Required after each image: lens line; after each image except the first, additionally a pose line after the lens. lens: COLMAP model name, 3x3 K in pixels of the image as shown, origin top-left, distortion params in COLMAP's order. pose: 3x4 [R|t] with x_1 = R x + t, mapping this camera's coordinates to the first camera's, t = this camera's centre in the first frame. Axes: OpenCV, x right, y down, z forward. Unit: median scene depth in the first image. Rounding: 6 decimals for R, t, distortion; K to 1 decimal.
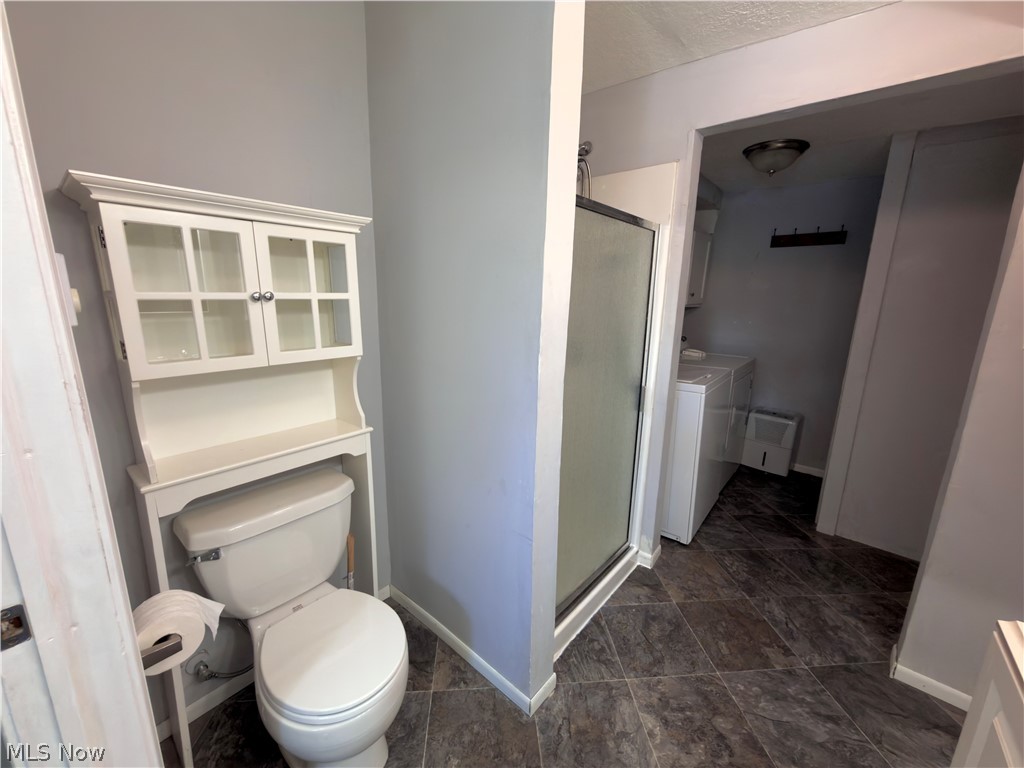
lens RADIAL K [[407.6, 0, 513.2], [0, 407.6, 380.7], [0, 0, 1]] dist [-0.000190, -0.000359]
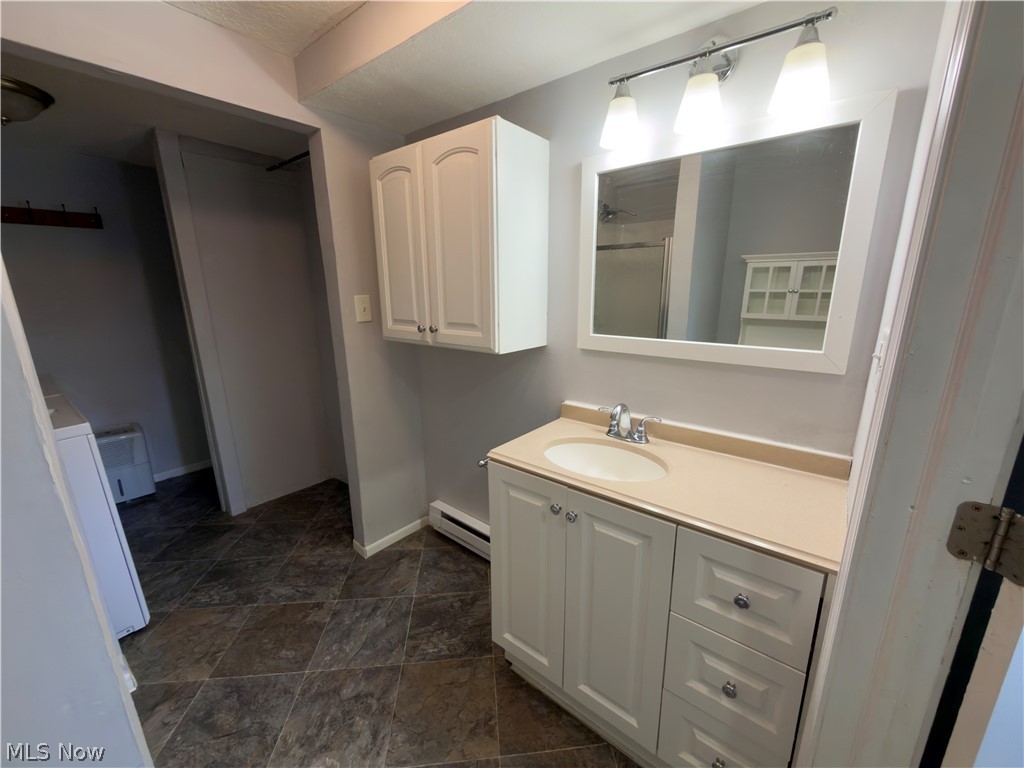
lens RADIAL K [[407.6, 0, 511.3], [0, 407.6, 380.3], [0, 0, 1]] dist [-0.000190, -0.000359]
pose [[-0.020464, -0.248443, 0.968430, -0.274740], [0.209941, 0.945969, 0.247117, -0.096723], [-0.977500, 0.208370, 0.032800, 0.289774]]
